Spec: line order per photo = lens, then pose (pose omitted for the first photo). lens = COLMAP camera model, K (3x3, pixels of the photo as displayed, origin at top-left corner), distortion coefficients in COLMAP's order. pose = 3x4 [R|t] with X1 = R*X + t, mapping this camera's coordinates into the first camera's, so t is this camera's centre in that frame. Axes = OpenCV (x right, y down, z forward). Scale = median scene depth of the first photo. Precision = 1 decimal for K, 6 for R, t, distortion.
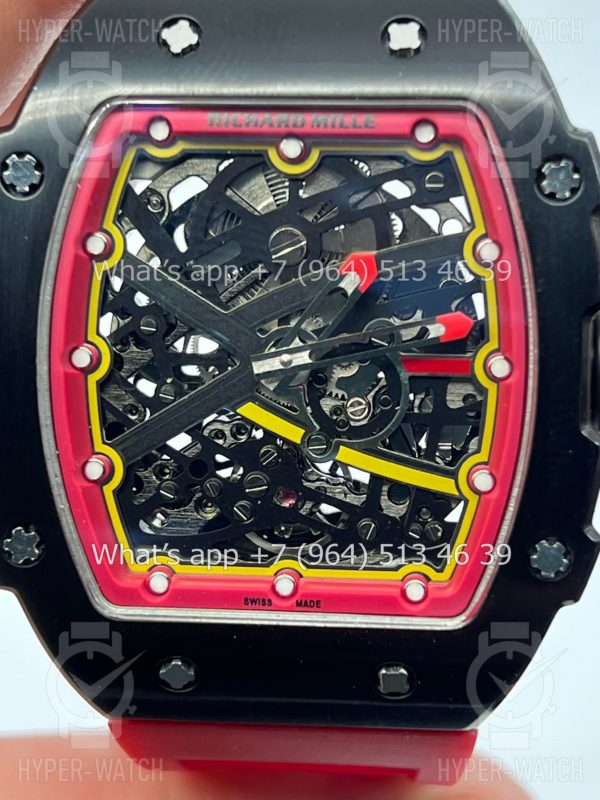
lens RADIAL K [[1851.1, 0, 300.0], [0, 1851.1, 400.0], [0, 0, 1]] dist [0.206188, -0.440595]
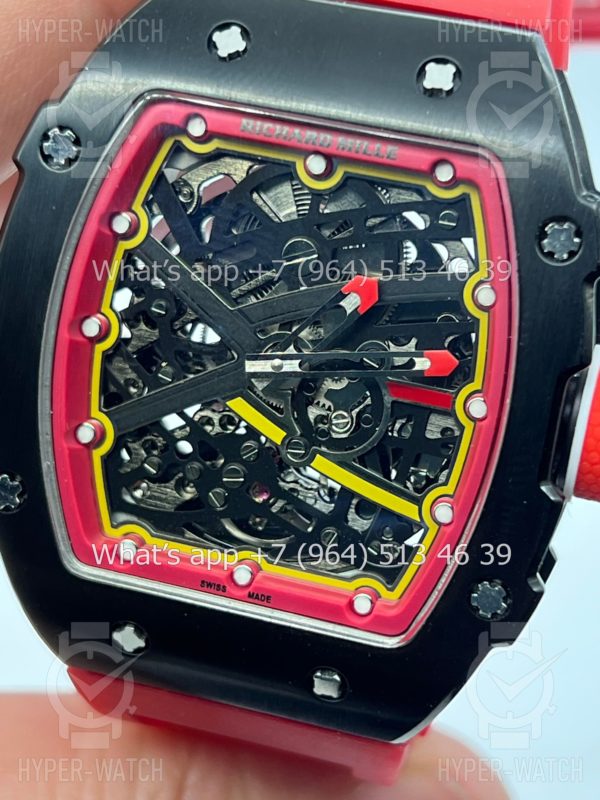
lens RADIAL K [[1851.1, 0, 300.0], [0, 1851.1, 400.0], [0, 0, 1]] dist [0.206188, -0.440595]
pose [[0.978481, 0.178183, -0.104047, 0.115605], [-0.174041, 0.983583, 0.047694, -0.053327], [0.110837, -0.028559, 0.993428, -0.033934]]
